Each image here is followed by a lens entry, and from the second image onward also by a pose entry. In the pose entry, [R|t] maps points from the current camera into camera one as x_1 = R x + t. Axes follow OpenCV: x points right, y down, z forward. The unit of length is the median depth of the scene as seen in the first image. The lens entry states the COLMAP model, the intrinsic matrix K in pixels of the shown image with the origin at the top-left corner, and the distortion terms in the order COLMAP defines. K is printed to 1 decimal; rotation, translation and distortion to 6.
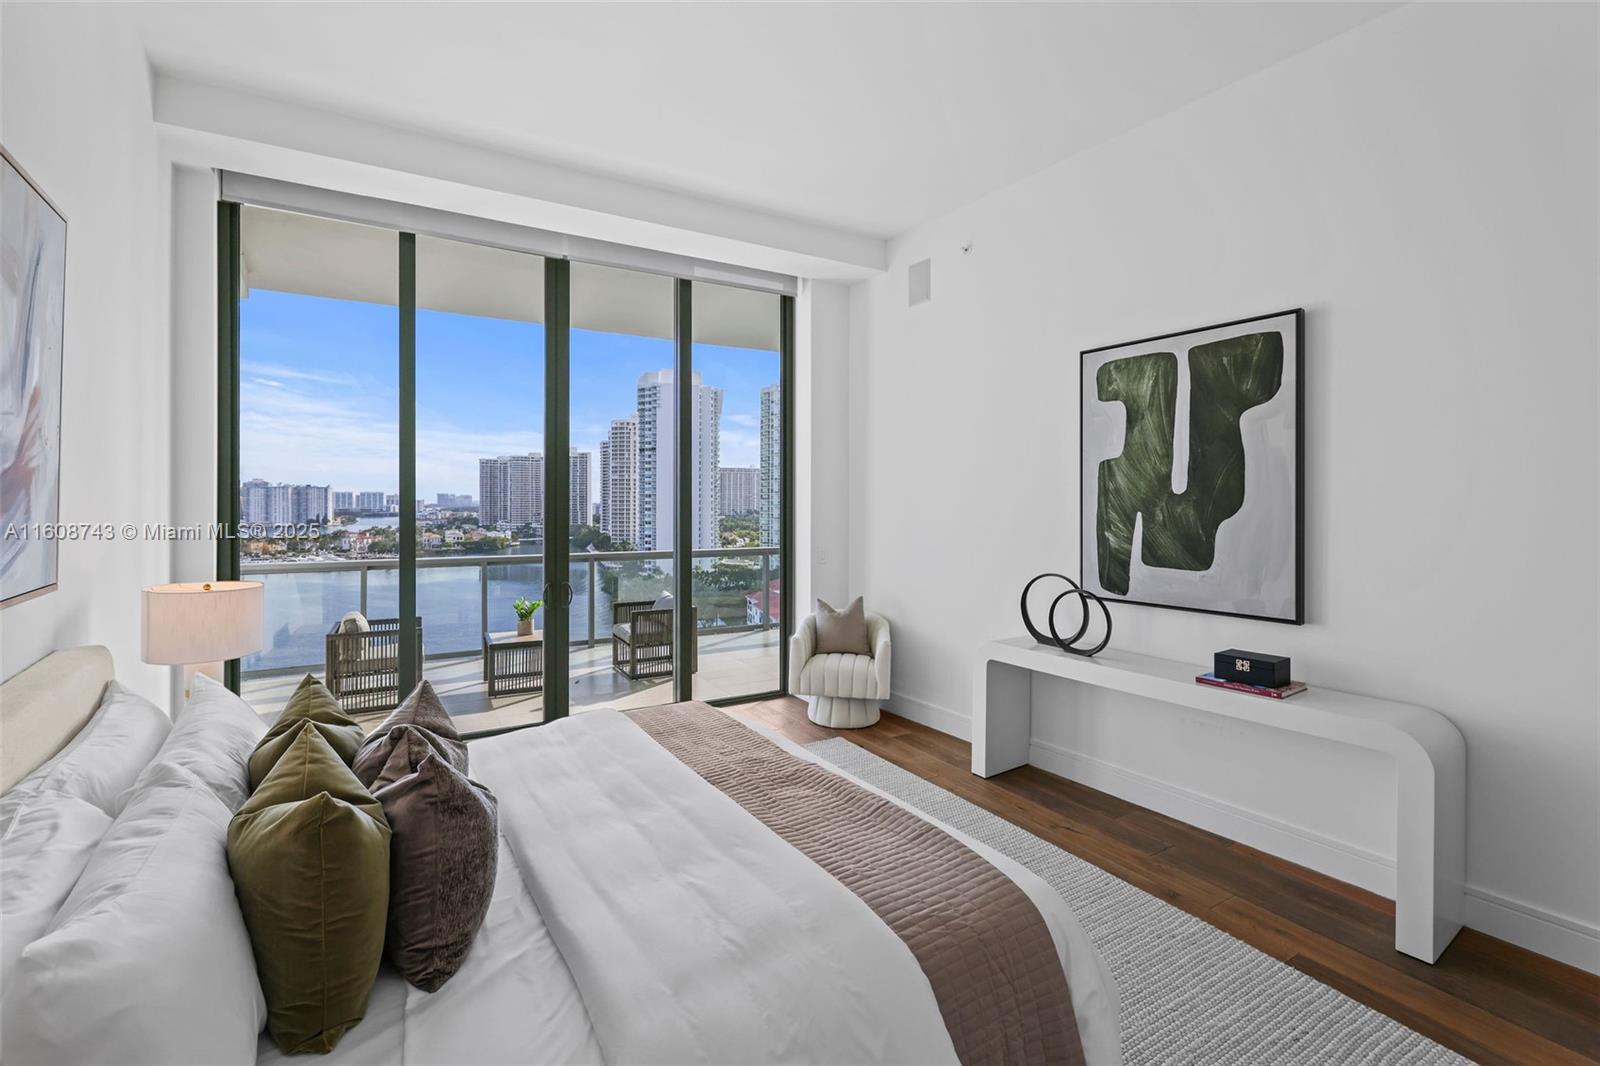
lens RADIAL K [[690.0, 0, 798.9], [0, 690.0, 508.5], [0, 0, 1]] dist [-0.001154, 0.000751]
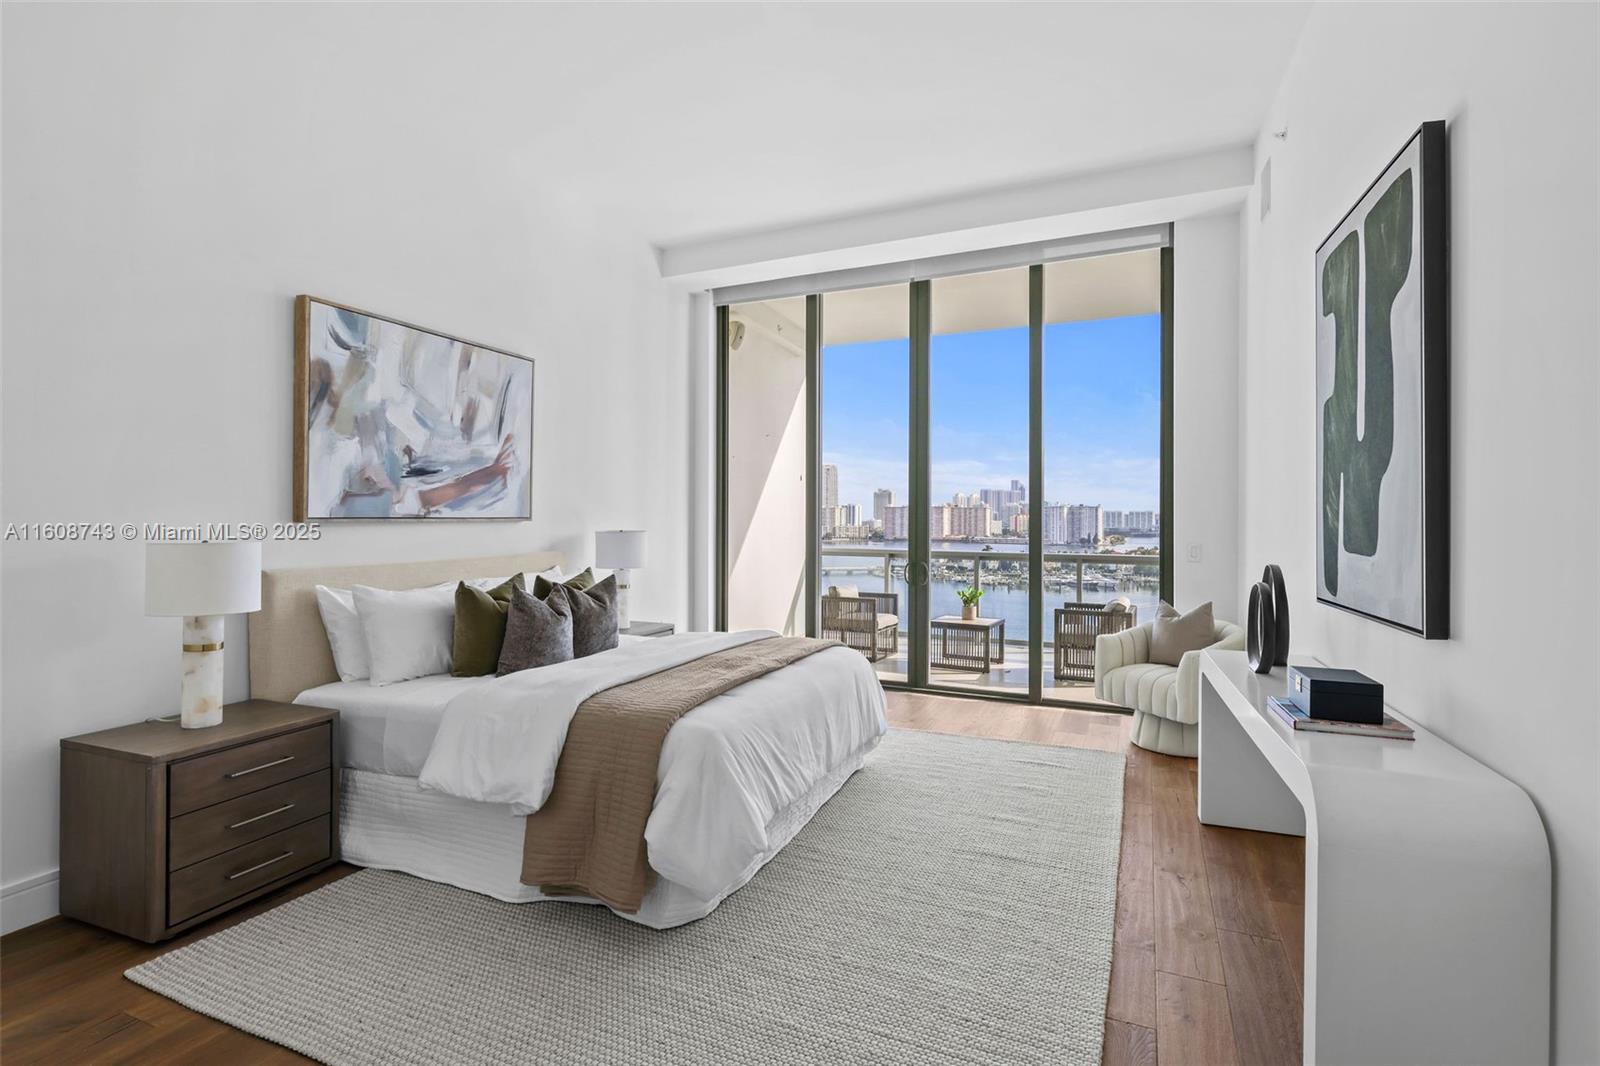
lens RADIAL K [[787.9, 0, 790.8], [0, 787.9, 521.1], [0, 0, 1]] dist [0.000024, 0.000152]
pose [[0.565441, 0.002900, -0.824784, 0.824003], [-0.011083, 0.999930, -0.004082, 0.062127], [0.824714, 0.011449, 0.565433, 0.114936]]
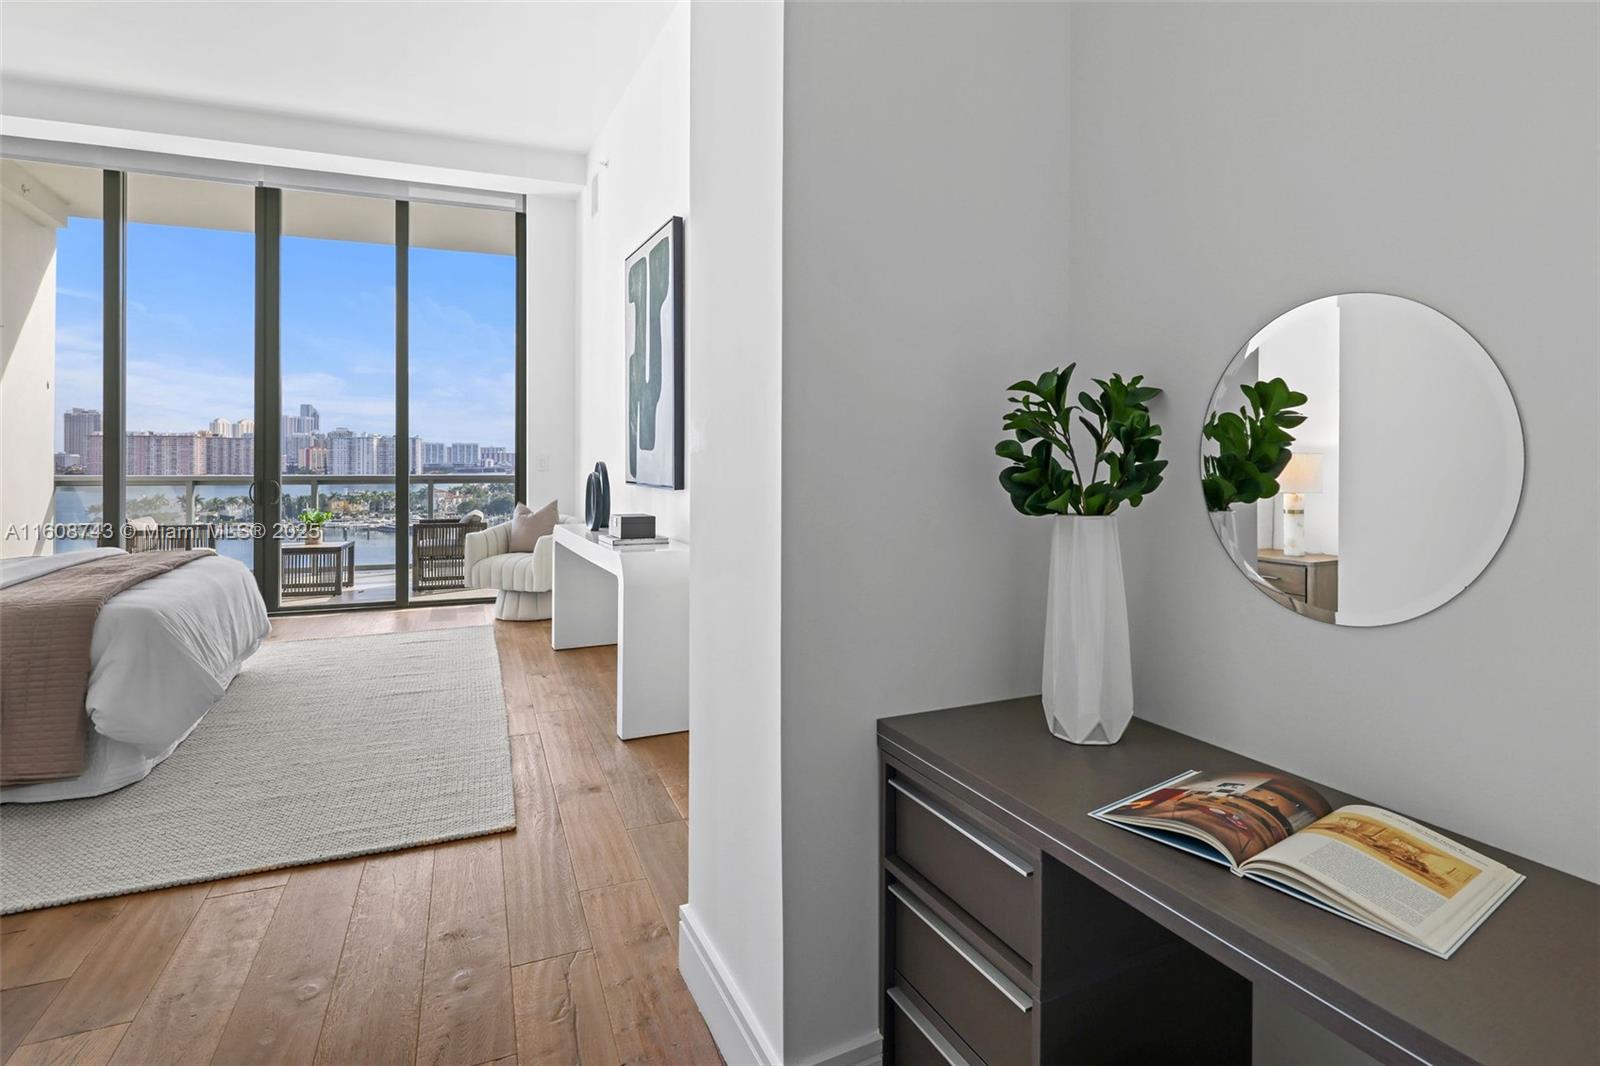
lens RADIAL K [[857.6, 0, 867.4], [0, 857.6, 452.8], [0, 0, 1]] dist [0.000521, 0.000951]
pose [[0.993558, 0.000920, -0.113320, 1.013666], [-0.002372, 0.999917, -0.012679, 0.103991], [0.113299, 0.012866, 0.993478, -0.328284]]
